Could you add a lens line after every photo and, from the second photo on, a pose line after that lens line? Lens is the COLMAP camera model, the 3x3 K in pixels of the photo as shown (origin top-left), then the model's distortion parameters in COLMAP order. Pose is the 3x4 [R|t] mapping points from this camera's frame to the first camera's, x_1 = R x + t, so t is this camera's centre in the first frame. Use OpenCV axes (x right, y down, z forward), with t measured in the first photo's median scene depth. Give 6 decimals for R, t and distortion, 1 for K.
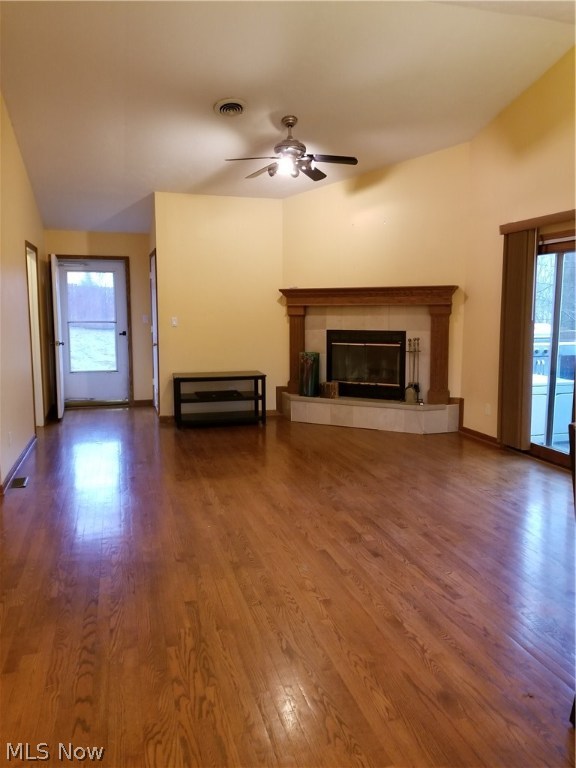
lens RADIAL K [[620.4, 0, 291.6], [0, 620.4, 372.8], [0, 0, 1]] dist [0.053630, -0.105405]
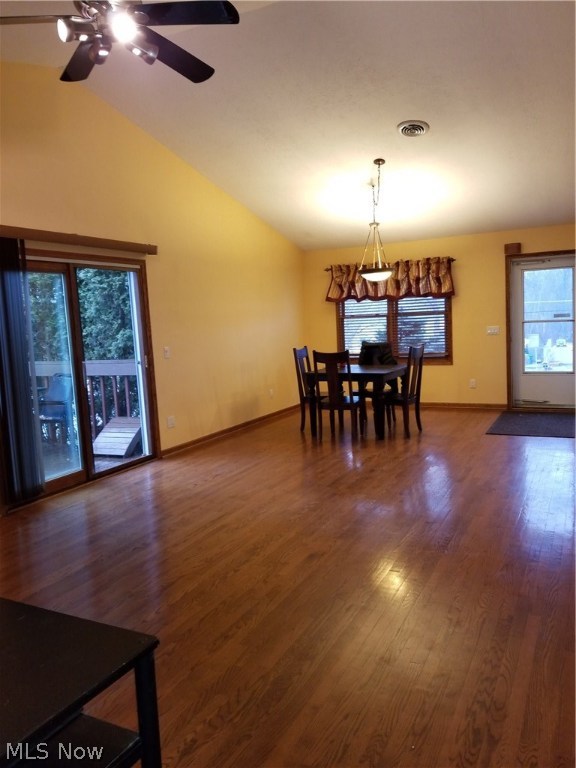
lens RADIAL K [[631.1, 0, 286.5], [0, 631.1, 374.8], [0, 0, 1]] dist [0.051852, -0.111837]
pose [[-0.752568, -0.028234, 0.657909, -0.641495], [0.114114, 0.978374, 0.172519, -0.212633], [-0.648551, 0.204908, -0.733071, 1.939024]]
